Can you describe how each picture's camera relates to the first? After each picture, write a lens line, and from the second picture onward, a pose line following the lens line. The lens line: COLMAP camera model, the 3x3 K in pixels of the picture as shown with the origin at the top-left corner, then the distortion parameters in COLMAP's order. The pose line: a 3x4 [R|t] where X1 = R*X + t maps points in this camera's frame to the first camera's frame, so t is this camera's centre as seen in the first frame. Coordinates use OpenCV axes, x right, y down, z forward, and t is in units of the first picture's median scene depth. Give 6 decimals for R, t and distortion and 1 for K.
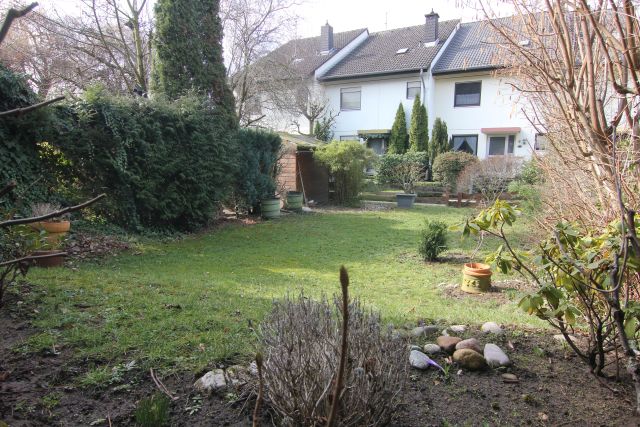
lens RADIAL K [[381.2, 0, 319.1], [0, 381.2, 213.9], [0, 0, 1]] dist [0.002795, -0.012357]
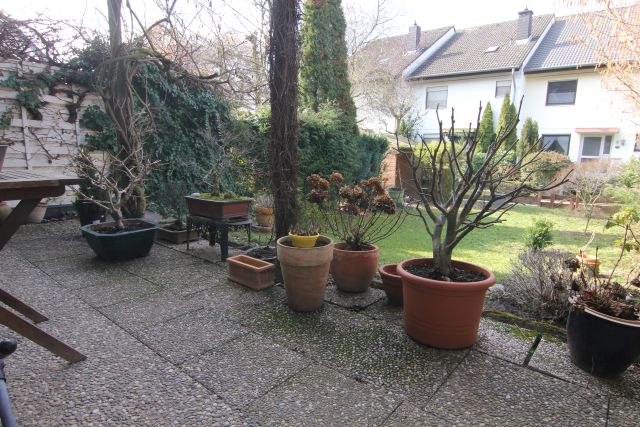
lens RADIAL K [[381.2, 0, 319.5], [0, 381.2, 214.7], [0, 0, 1]] dist [0.002795, -0.012357]
pose [[0.985514, 0.042694, -0.164130, -0.050724], [-0.039433, 0.998956, 0.023076, 0.000925], [0.164944, -0.016269, 0.986169, -0.074834]]
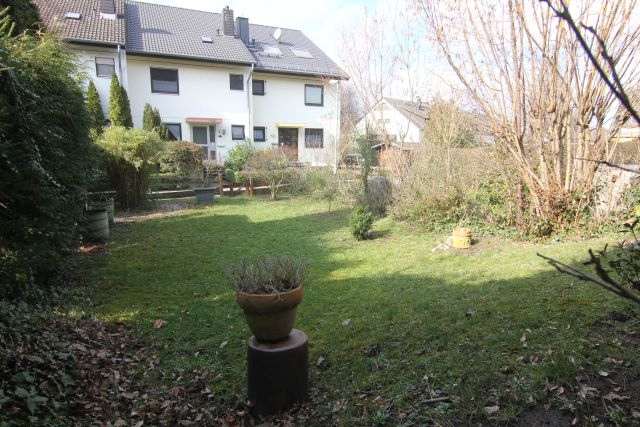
lens RADIAL K [[381.2, 0, 321.1], [0, 381.2, 215.5], [0, 0, 1]] dist [0.002795, -0.012357]
pose [[0.586610, -0.147097, 0.796399, -0.204564], [0.118100, 0.988392, 0.095569, -0.022209], [-0.801213, 0.037994, 0.597172, 0.120074]]
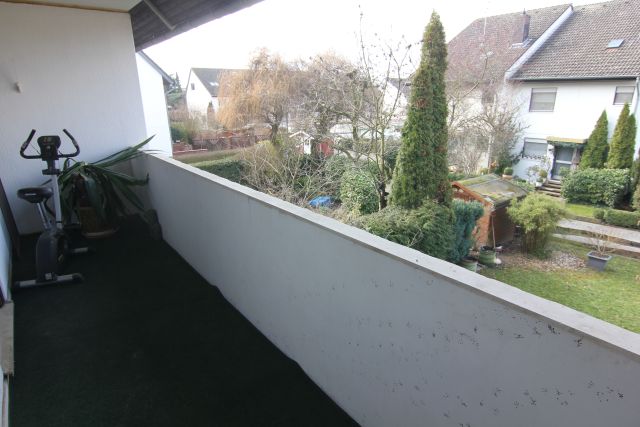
lens RADIAL K [[381.2, 0, 320.6], [0, 381.2, 211.8], [0, 0, 1]] dist [0.002795, -0.012357]
pose [[0.928357, 0.105411, -0.356430, -0.070778], [-0.049381, 0.985420, 0.162813, -0.171442], [0.368395, -0.133548, 0.920027, -0.129687]]
